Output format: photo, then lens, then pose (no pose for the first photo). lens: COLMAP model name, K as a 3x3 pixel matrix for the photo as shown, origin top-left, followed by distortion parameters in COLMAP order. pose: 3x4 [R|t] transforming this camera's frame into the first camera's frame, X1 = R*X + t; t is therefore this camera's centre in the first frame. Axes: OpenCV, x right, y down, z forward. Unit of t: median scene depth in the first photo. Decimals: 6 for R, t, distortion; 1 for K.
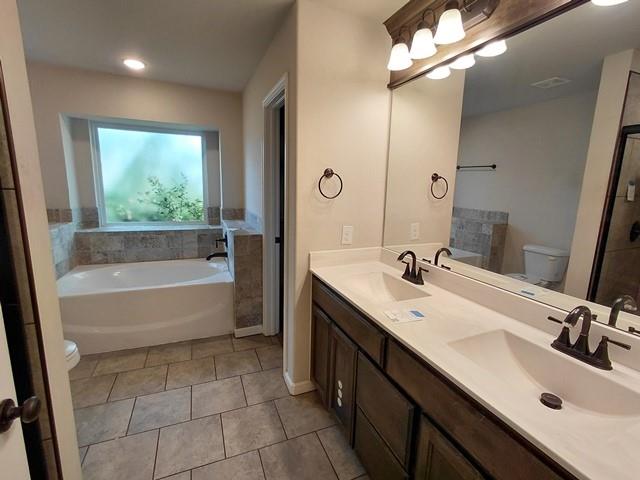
lens RADIAL K [[298.1, 0, 317.8], [0, 298.1, 239.5], [0, 0, 1]] dist [-0.001779, -0.000287]
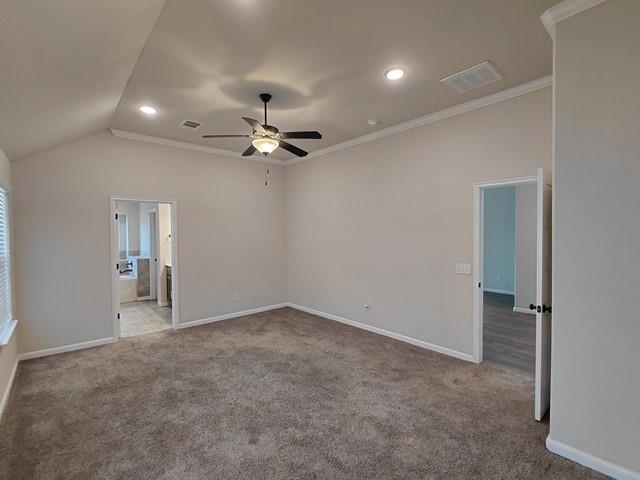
lens RADIAL K [[298.1, 0, 317.8], [0, 298.1, 239.5], [0, 0, 1]] dist [-0.001779, -0.000287]
pose [[0.947128, -0.043519, 0.317890, 0.368638], [0.090554, 0.986738, -0.134714, 0.289616], [-0.307811, 0.156378, 0.938508, -1.826829]]
